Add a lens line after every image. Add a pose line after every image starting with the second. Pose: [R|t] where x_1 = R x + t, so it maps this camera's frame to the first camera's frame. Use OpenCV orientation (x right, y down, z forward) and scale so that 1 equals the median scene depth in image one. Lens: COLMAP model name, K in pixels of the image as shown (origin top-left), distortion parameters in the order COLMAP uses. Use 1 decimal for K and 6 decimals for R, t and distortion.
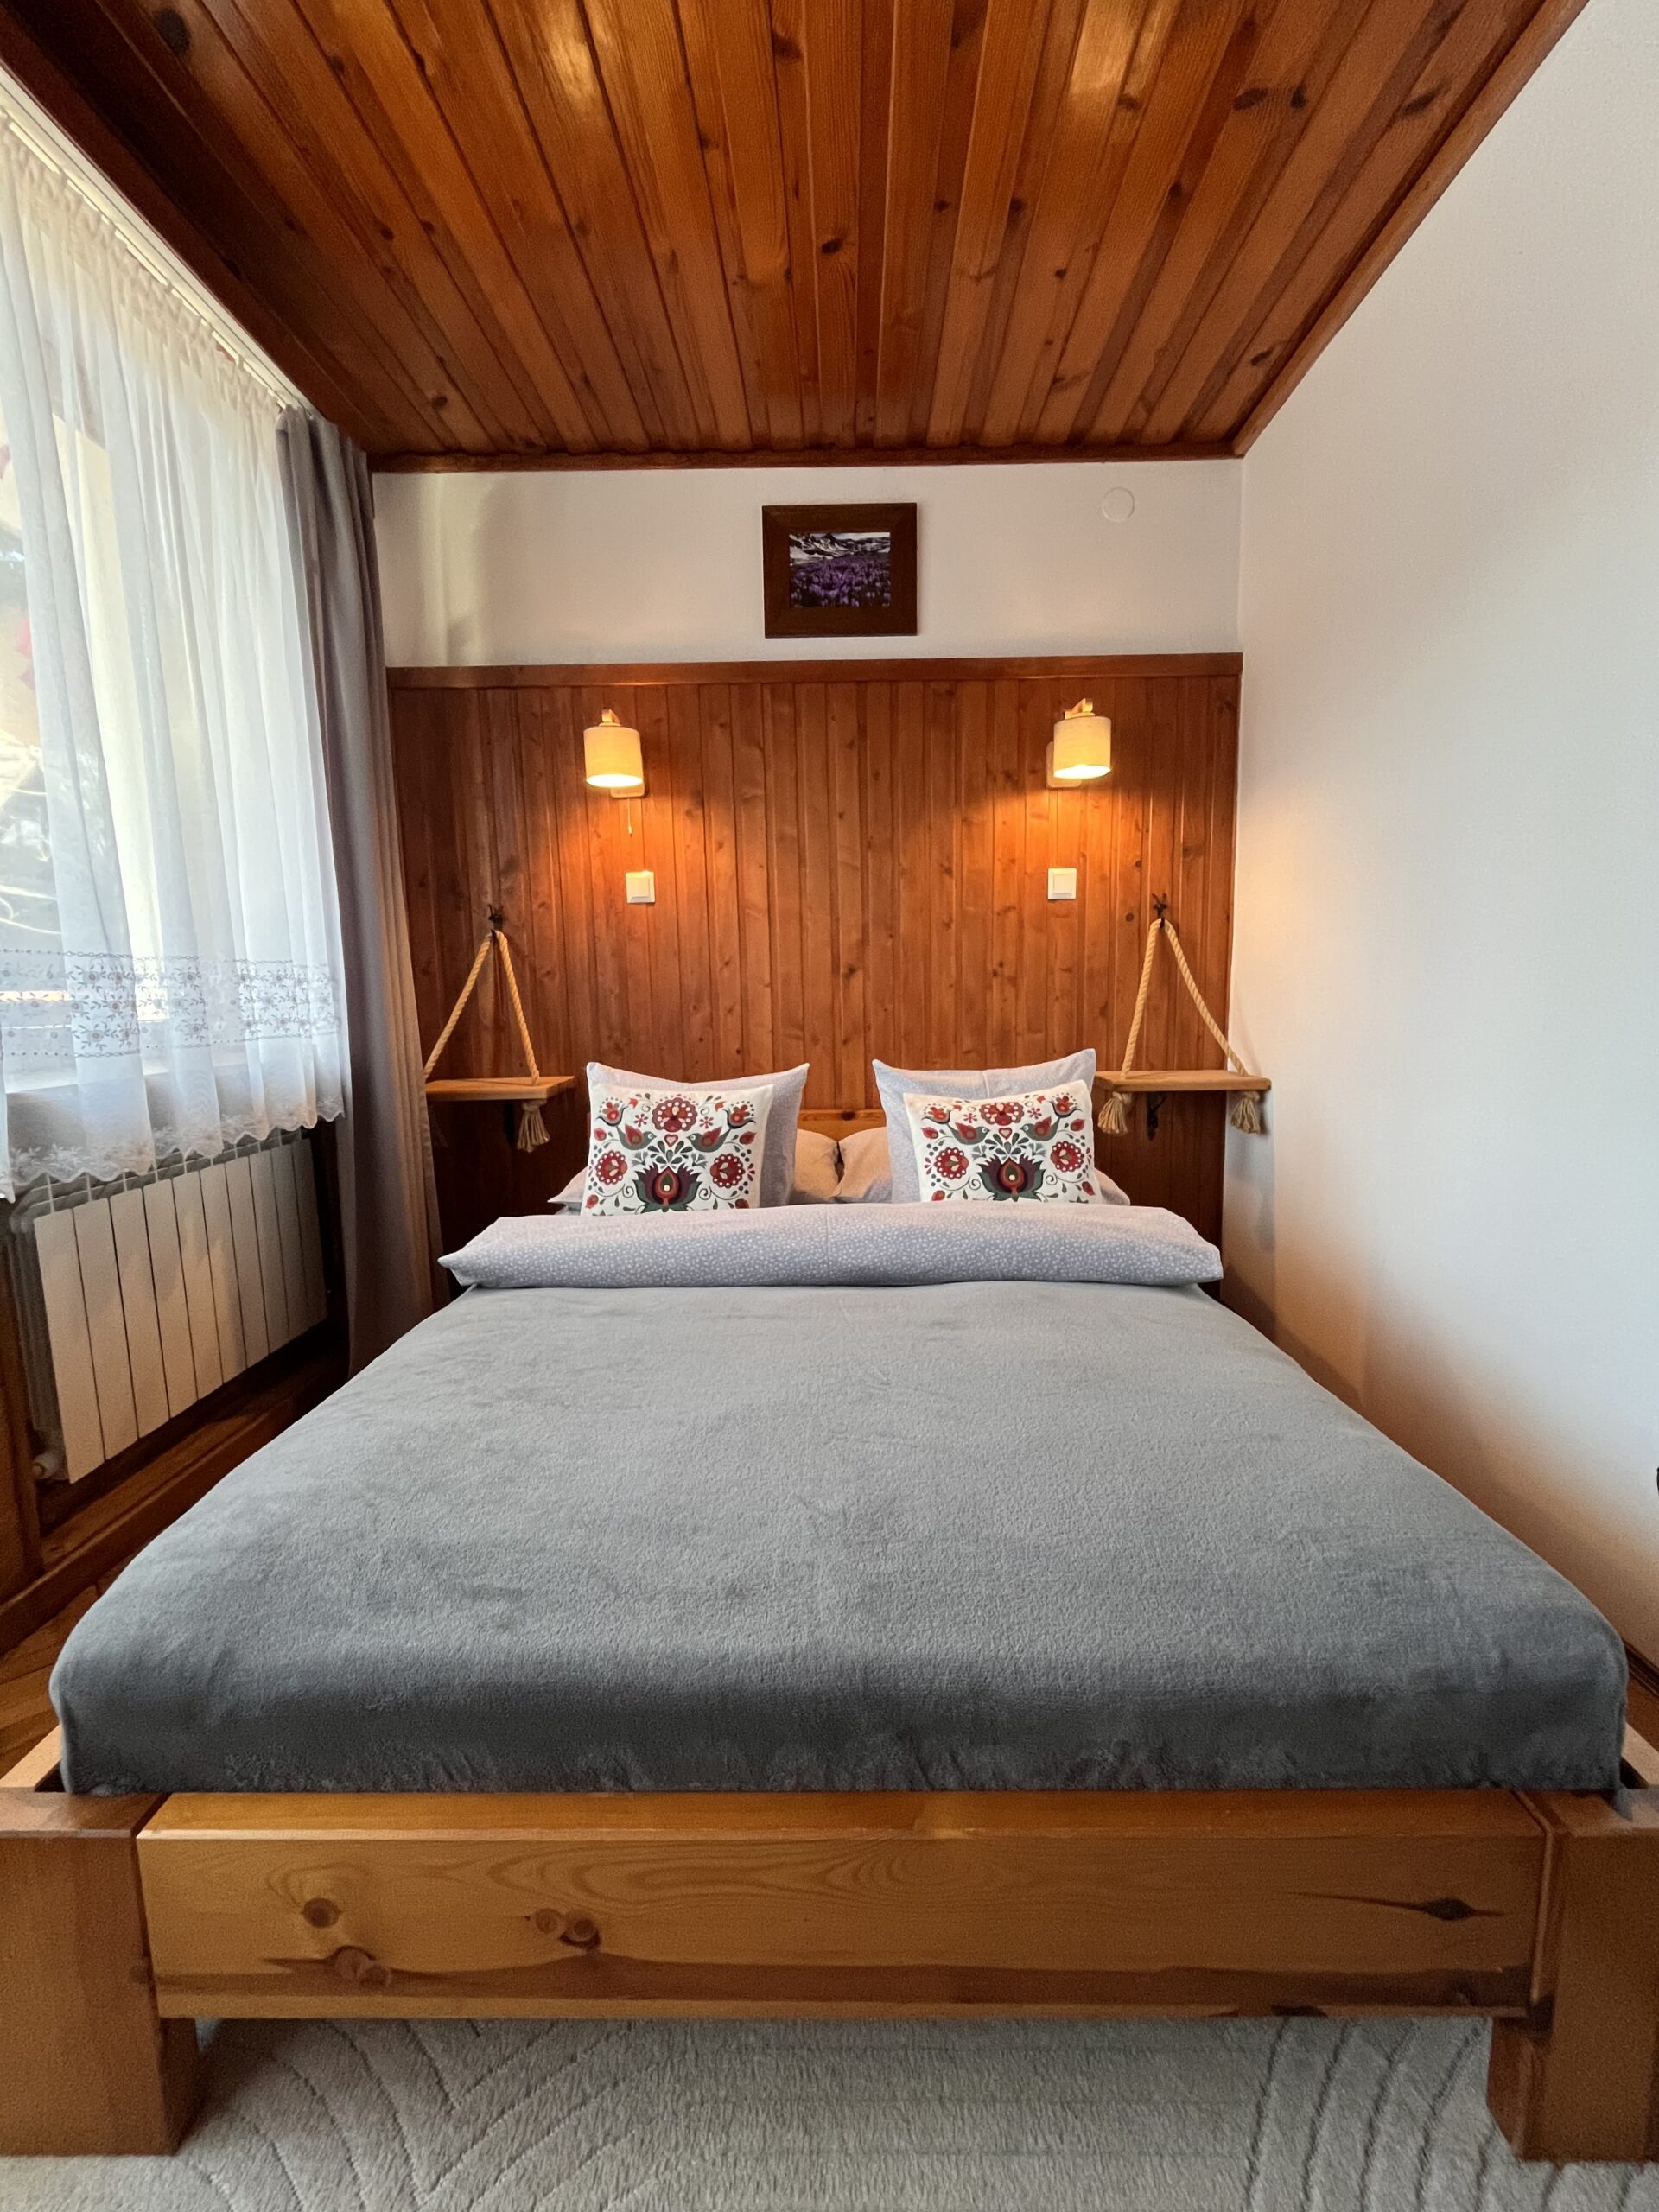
lens RADIAL K [[897.8, 0, 829.3], [0, 897.8, 1100.6], [0, 0, 1]] dist [-0.000758, -0.000360]
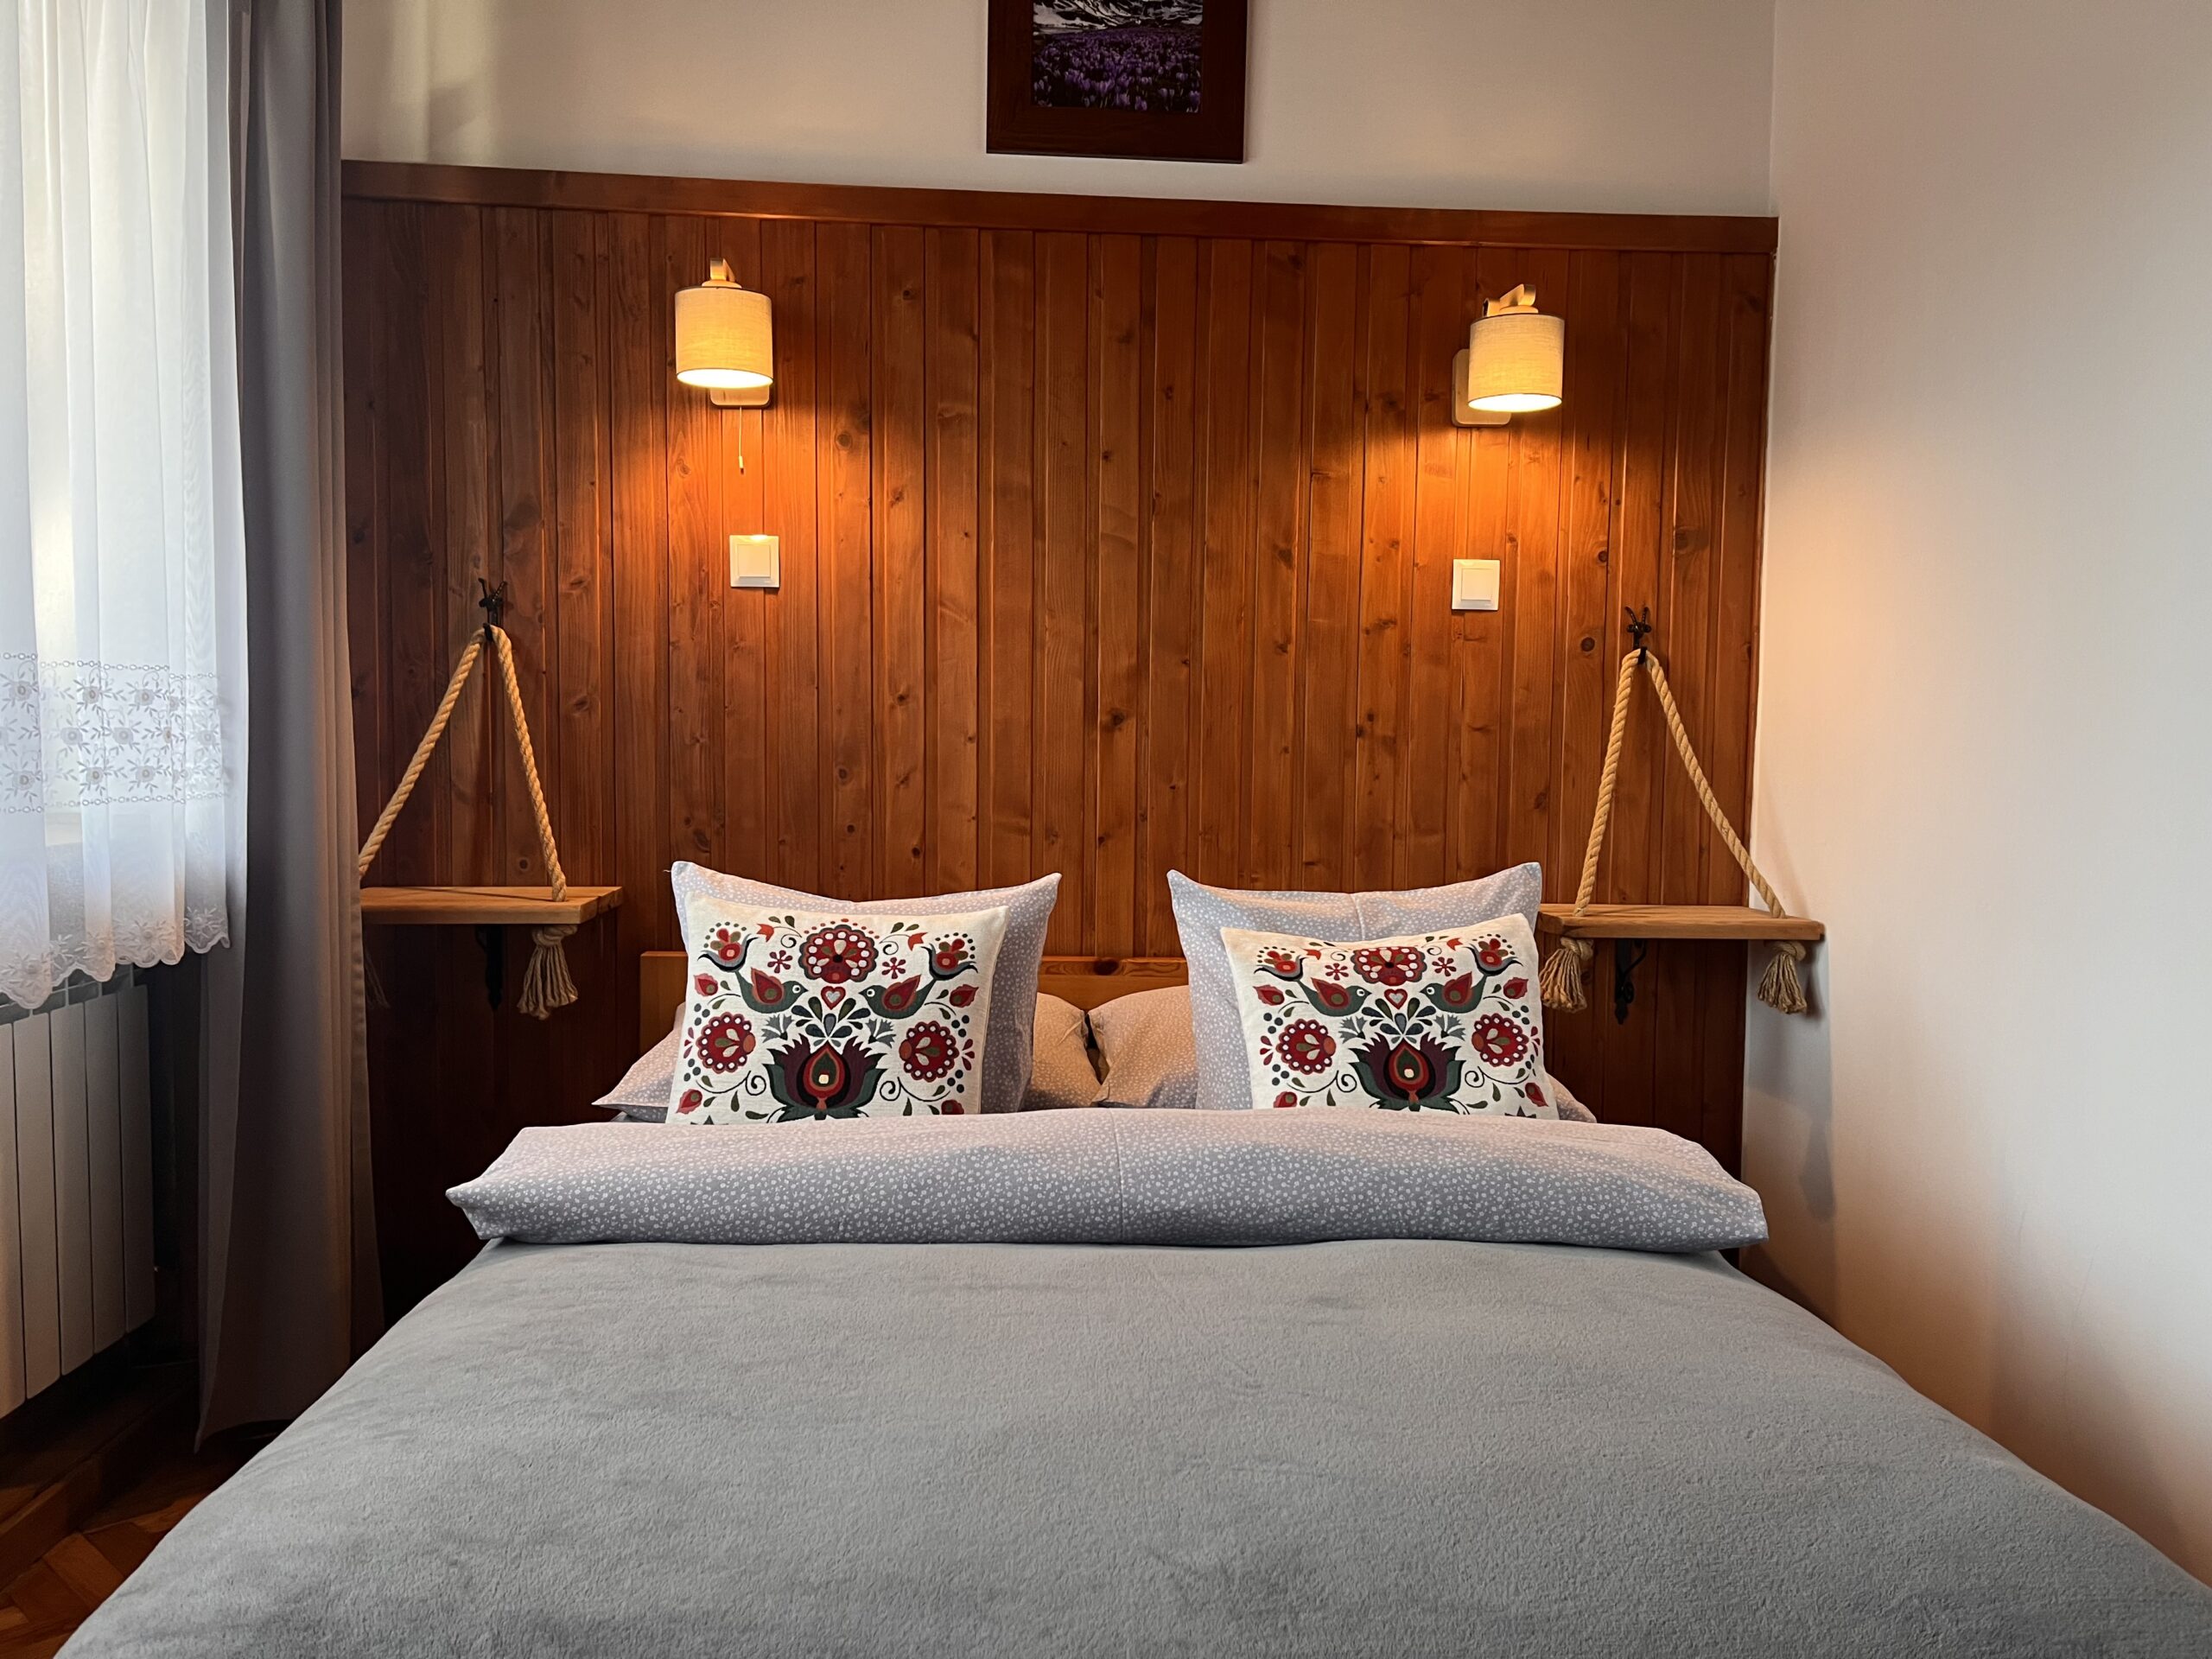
lens RADIAL K [[1675.3, 0, 1106.0], [0, 1675.3, 829.5], [0, 0, 1]] dist [0.087487, -0.108014]
pose [[0.997112, 0.029876, 0.069820, -0.059762], [-0.024518, 0.996777, -0.076377, 0.011178], [-0.071877, 0.074445, 0.994631, -0.081744]]
